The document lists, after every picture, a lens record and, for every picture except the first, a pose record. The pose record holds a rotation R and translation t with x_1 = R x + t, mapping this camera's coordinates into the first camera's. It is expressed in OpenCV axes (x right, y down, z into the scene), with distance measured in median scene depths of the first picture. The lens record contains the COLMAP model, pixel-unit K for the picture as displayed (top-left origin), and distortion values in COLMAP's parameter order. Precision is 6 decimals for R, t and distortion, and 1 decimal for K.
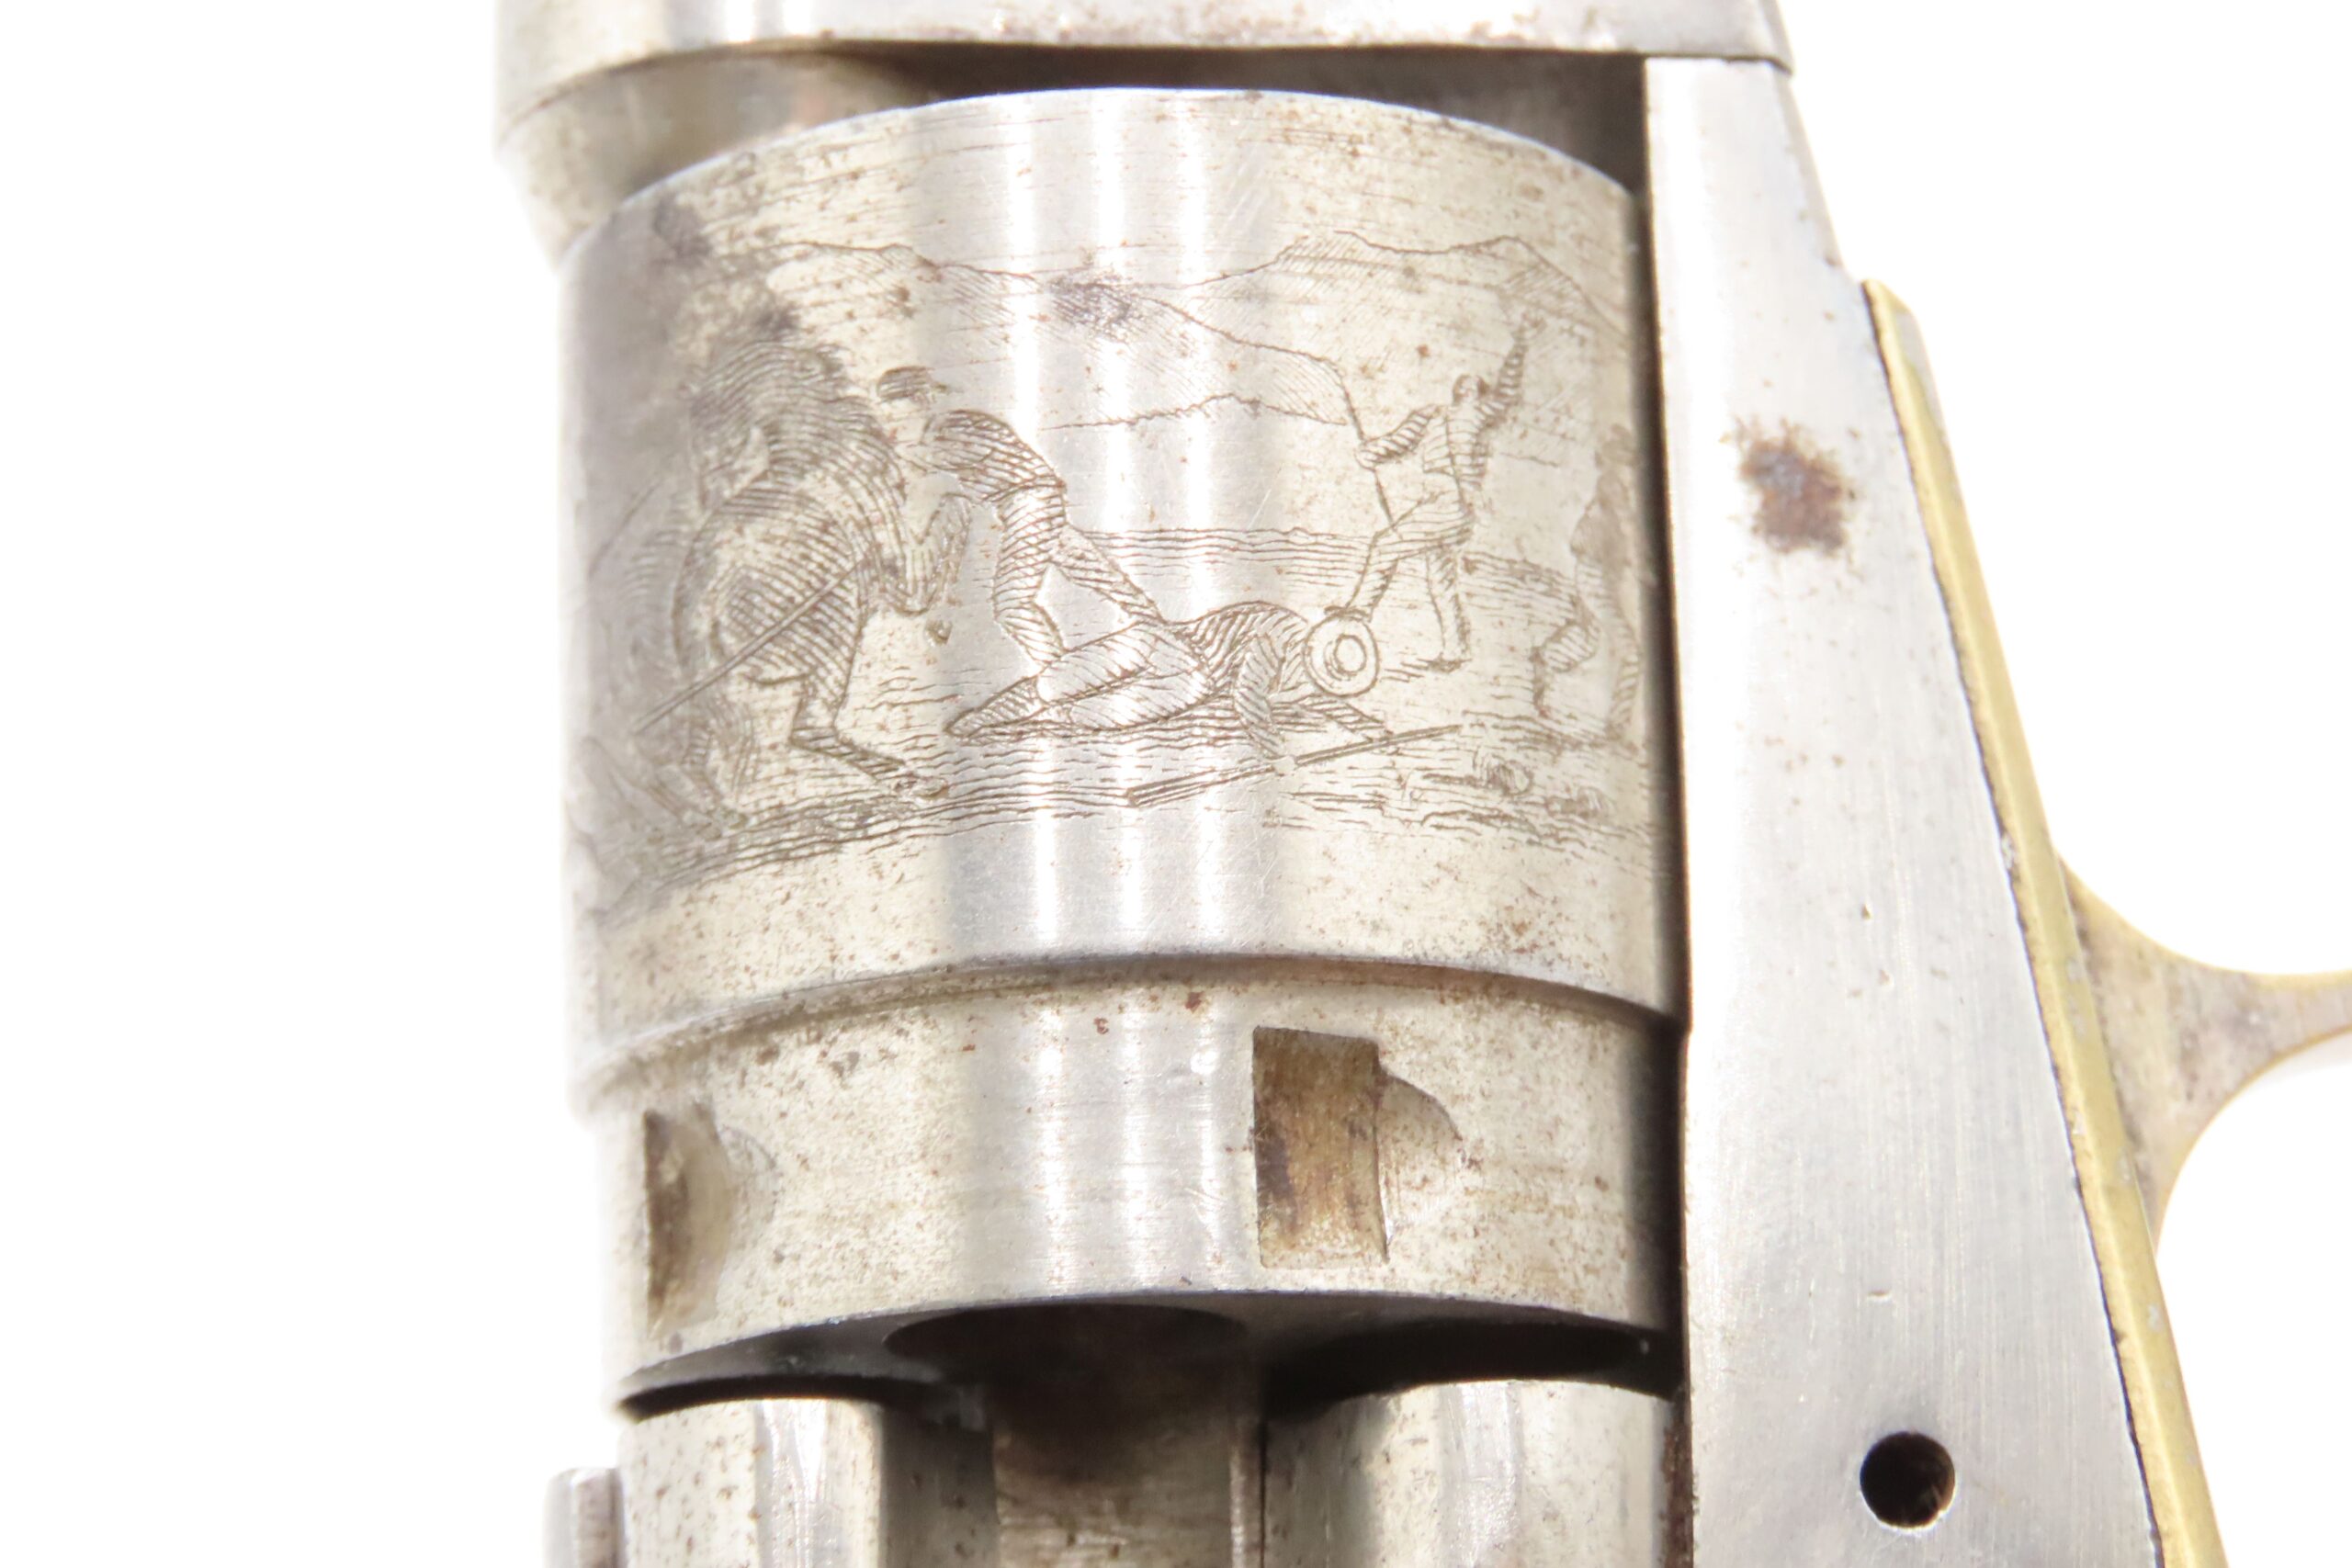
lens RADIAL K [[6383.4, 0, 1180.1], [0, 6383.4, 779.0], [0, 0, 1]] dist [-0.436158, 0.000000]
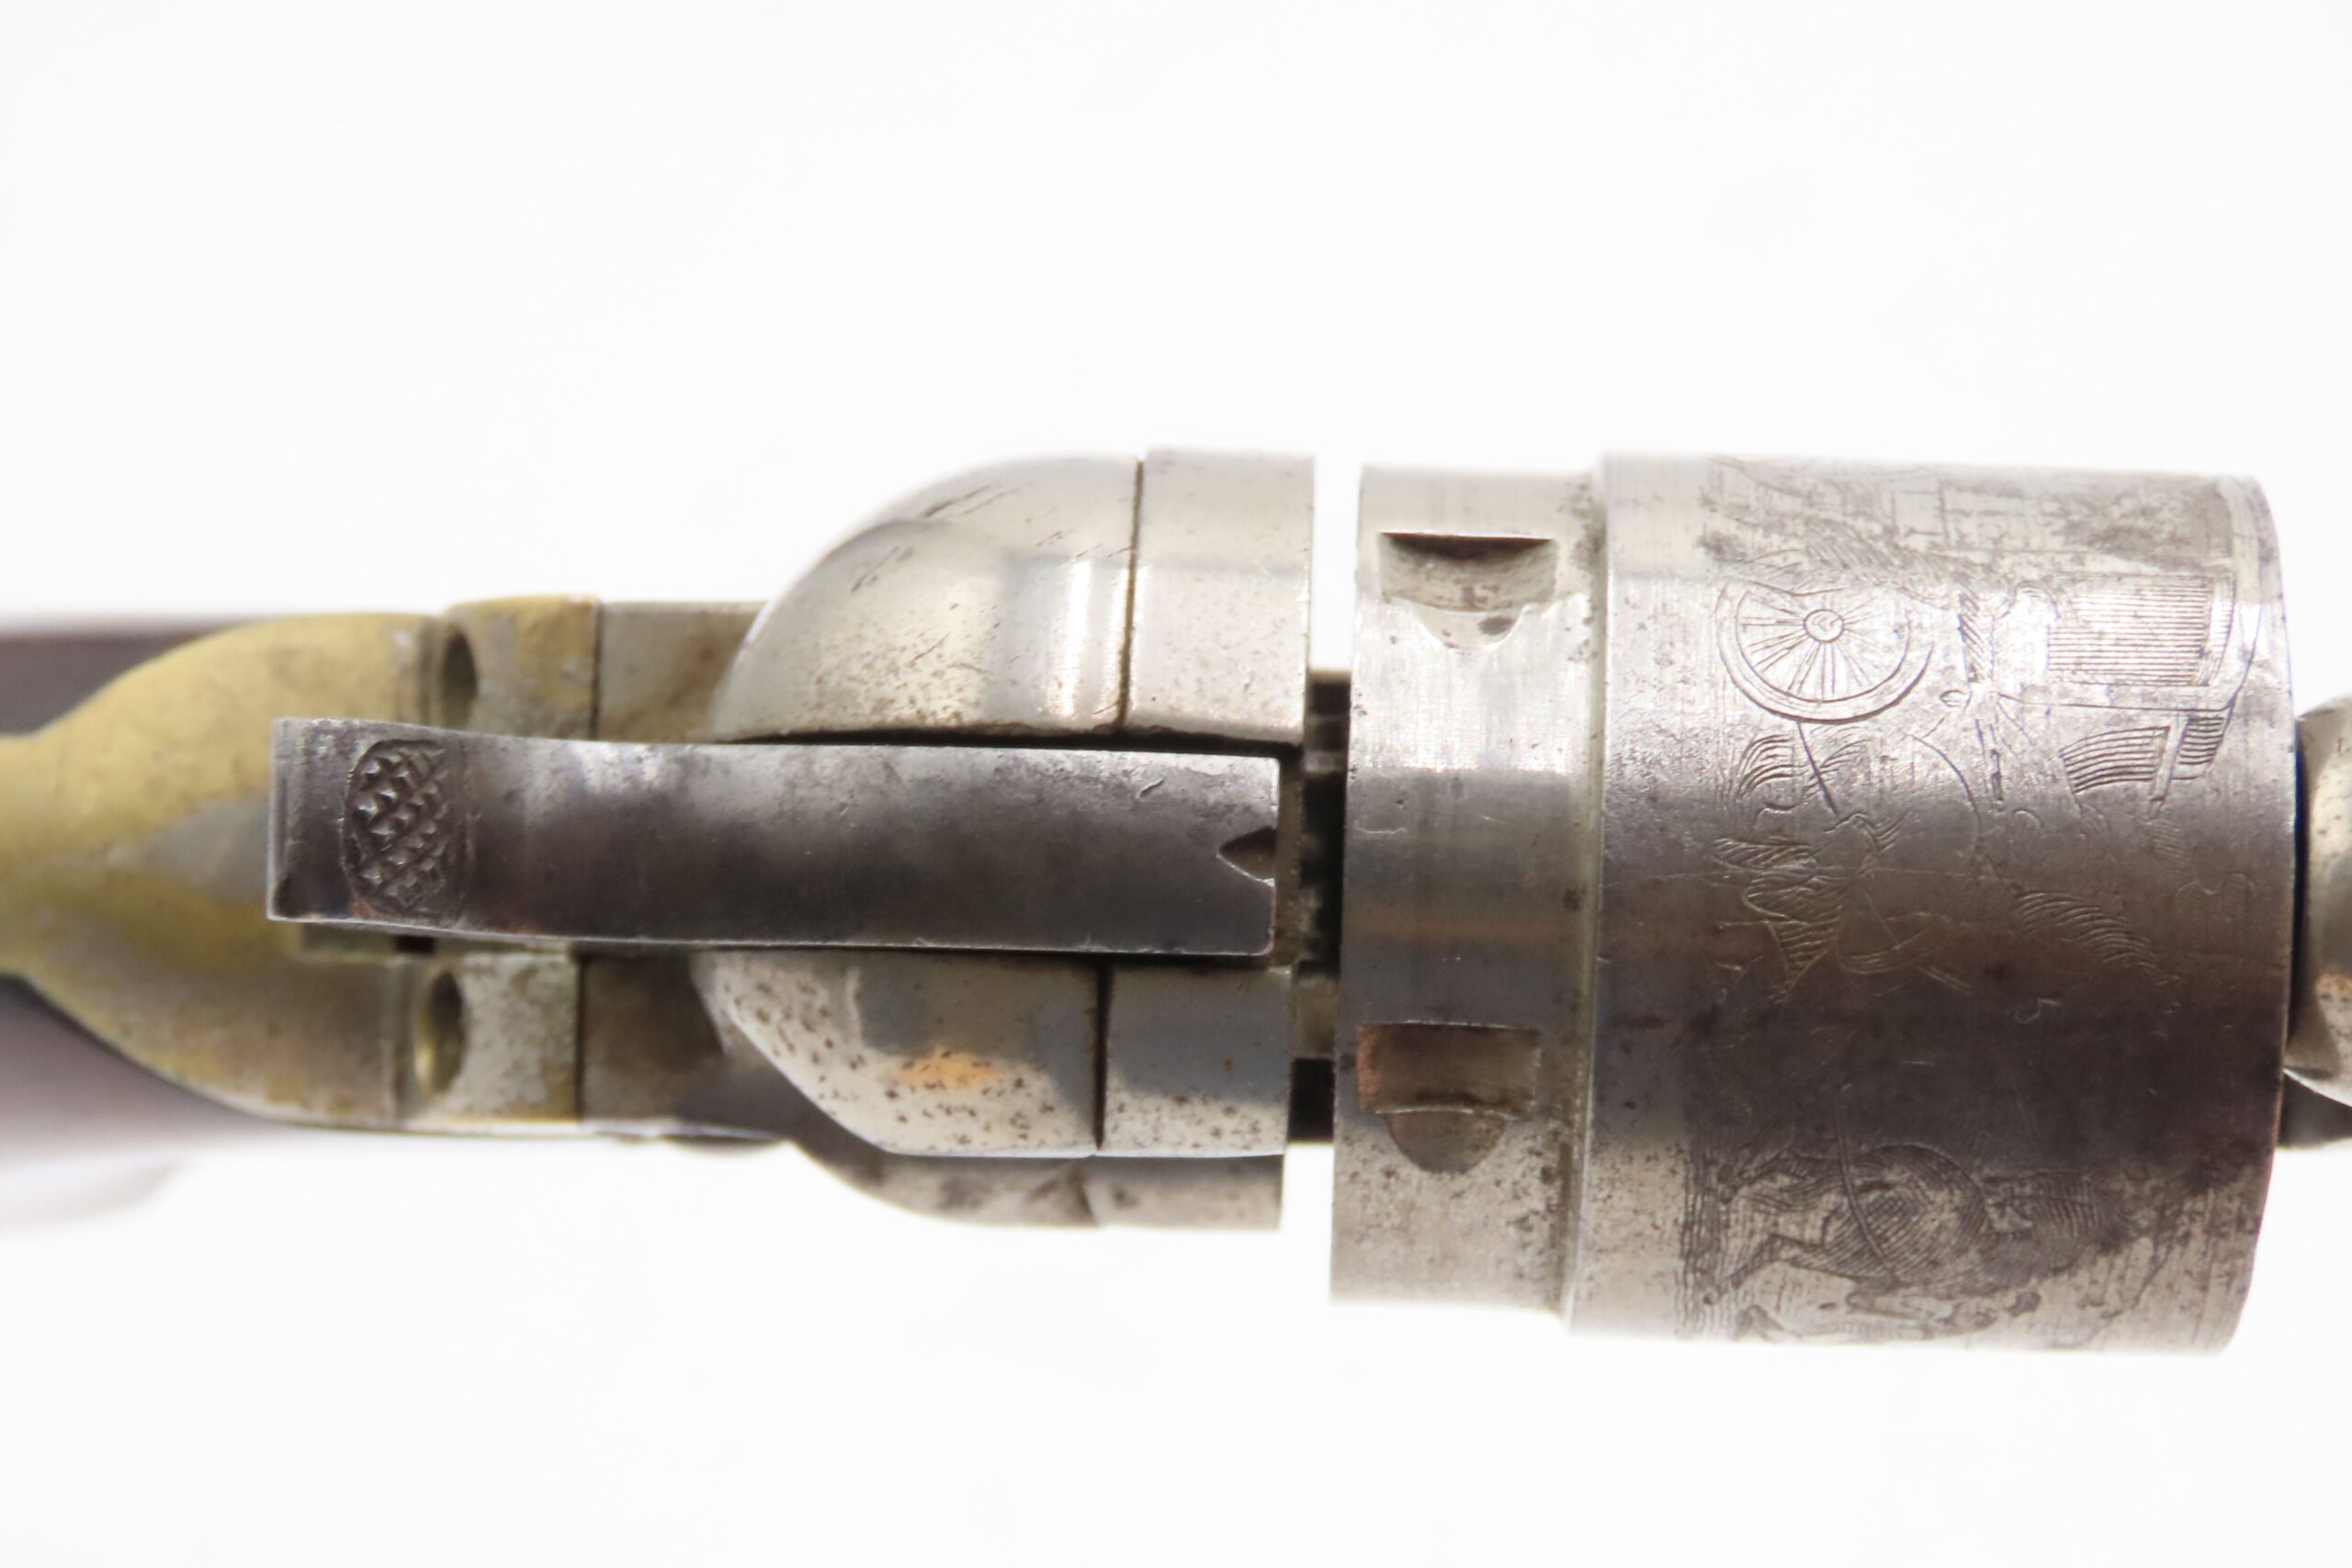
lens RADIAL K [[6383.4, 0, 1165.6], [0, 6383.4, 775.1], [0, 0, 1]] dist [-0.436158, 0.000000]
pose [[-0.008737, 0.194039, 0.980955, -1.363583], [-0.952950, -0.298870, 0.050631, 0.076221], [0.303002, -0.934358, 0.187521, 0.802114]]
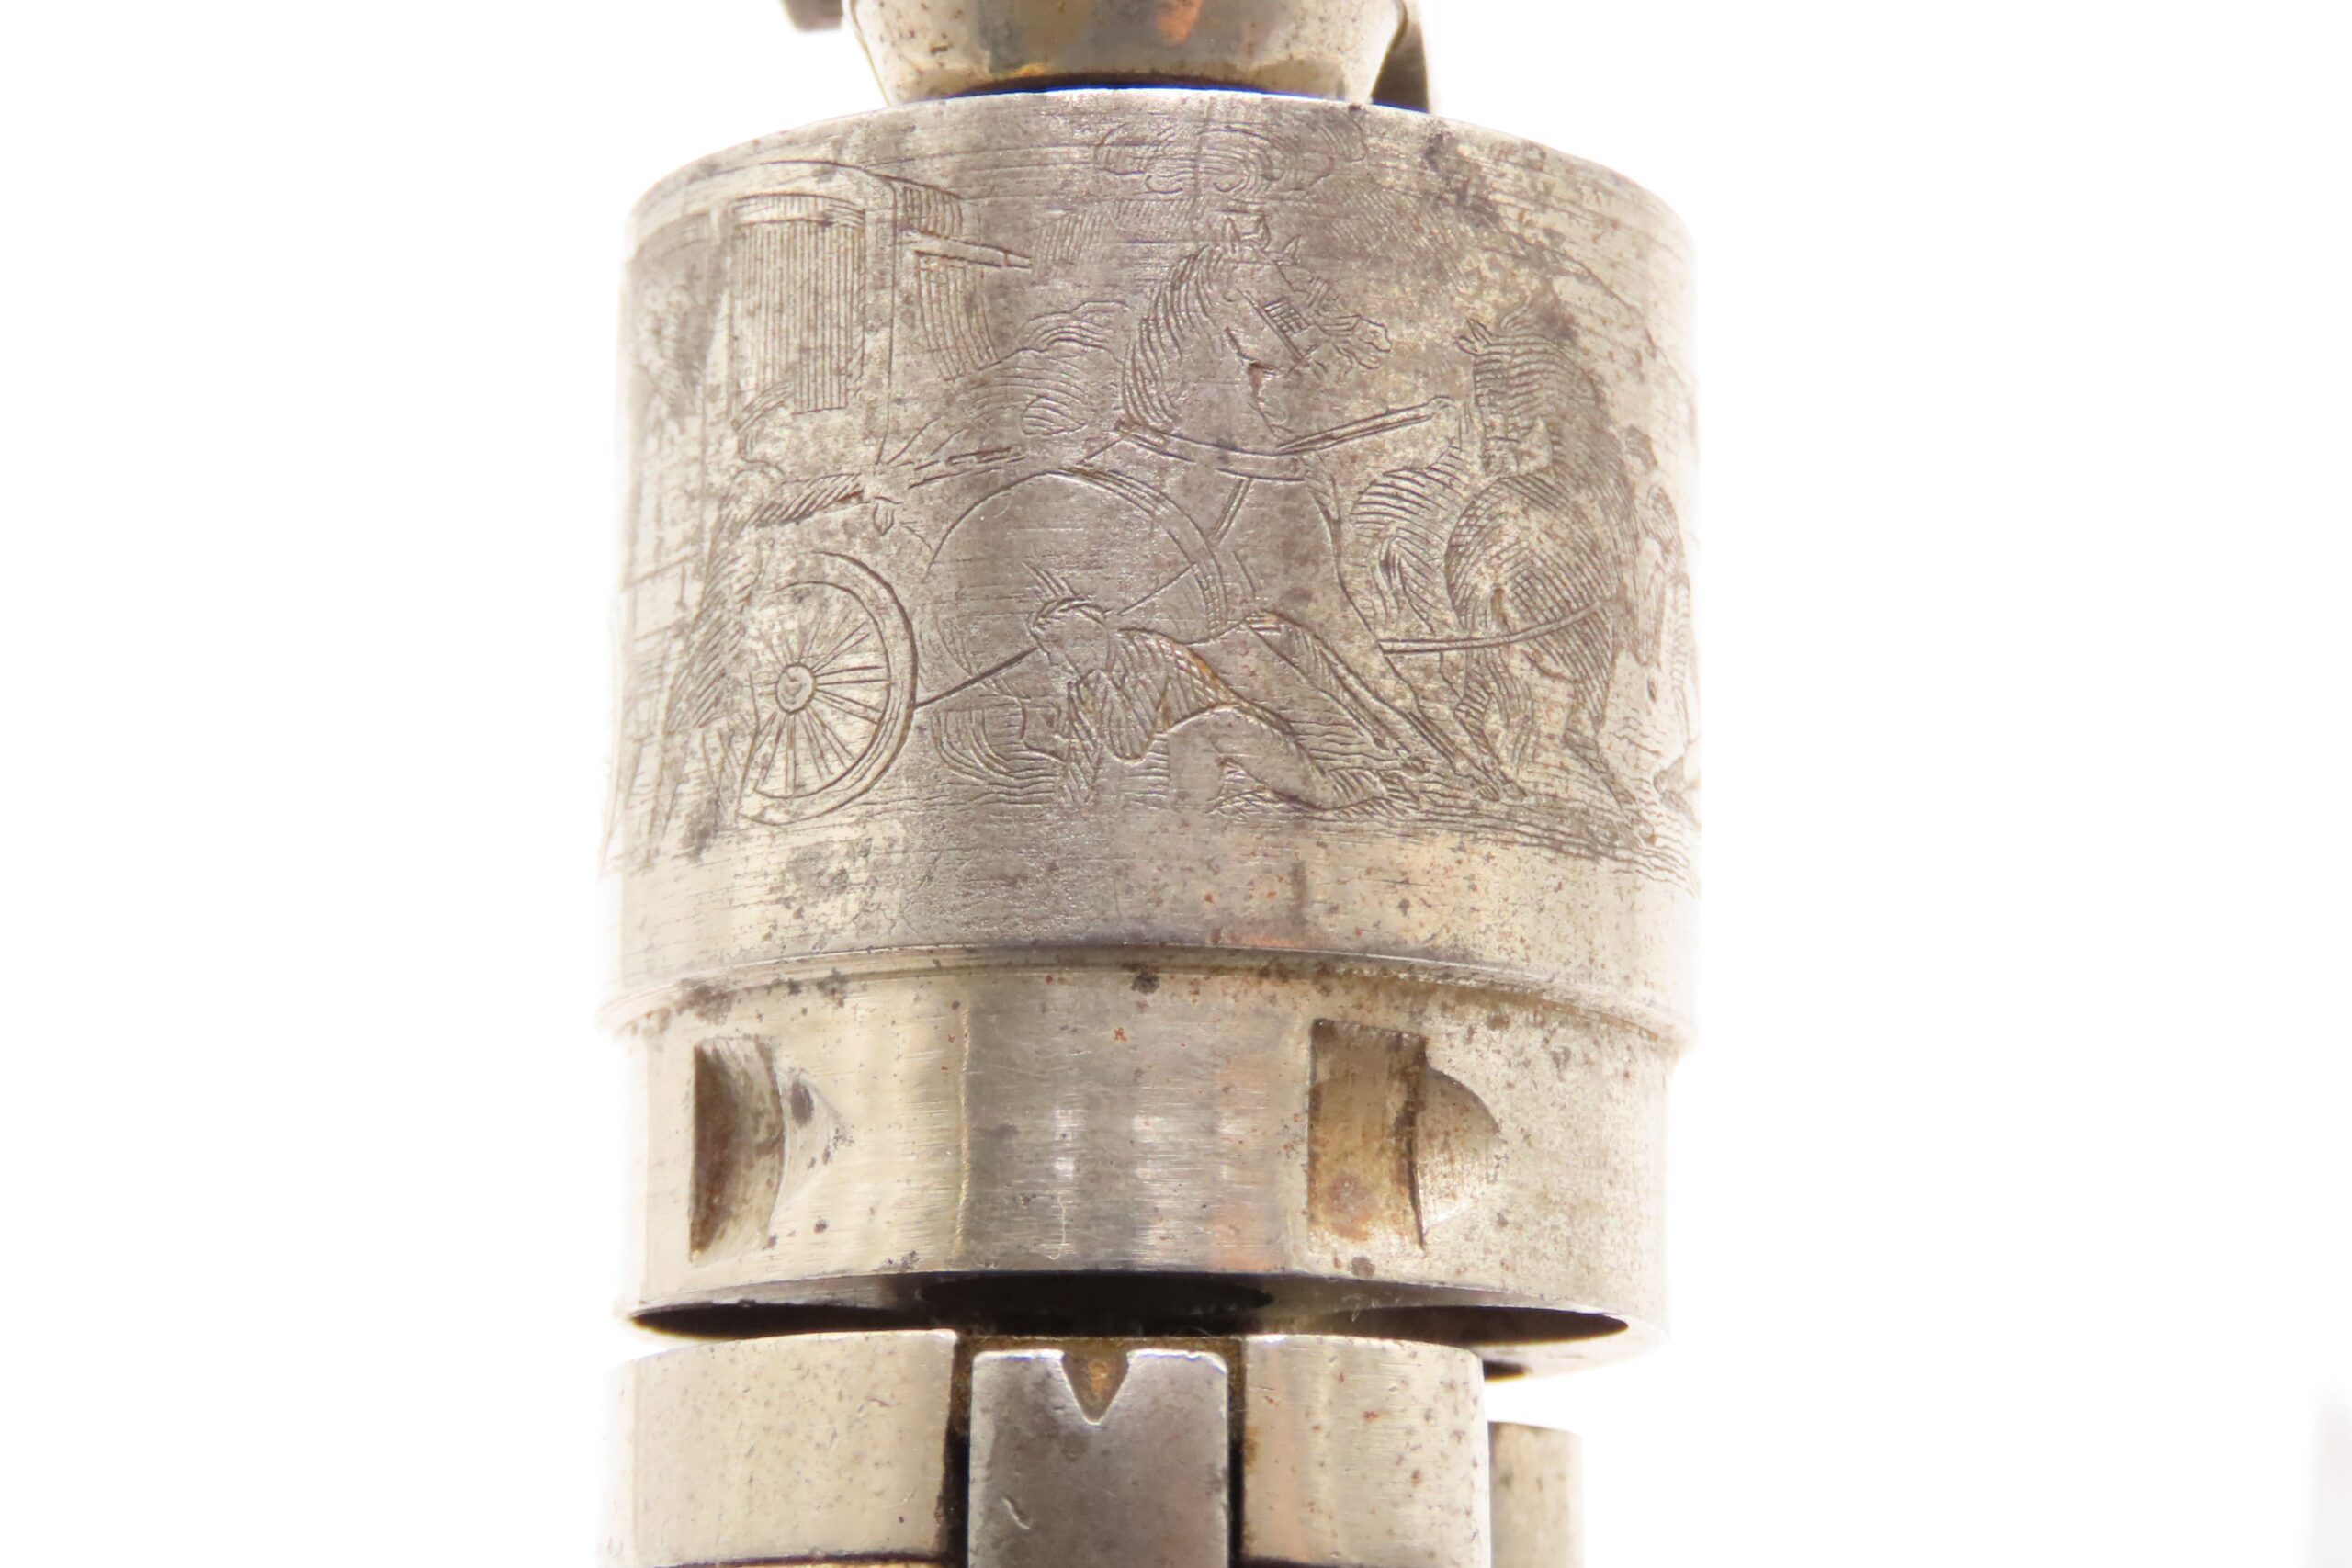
lens RADIAL K [[6383.4, 0, 1191.0], [0, 6383.4, 780.6], [0, 0, 1]] dist [-0.436158, 0.000000]
pose [[0.186876, 0.239295, 0.952793, -1.066736], [-0.277967, 0.943125, -0.182347, 0.208248], [-0.942238, -0.230768, 0.242764, 0.799568]]
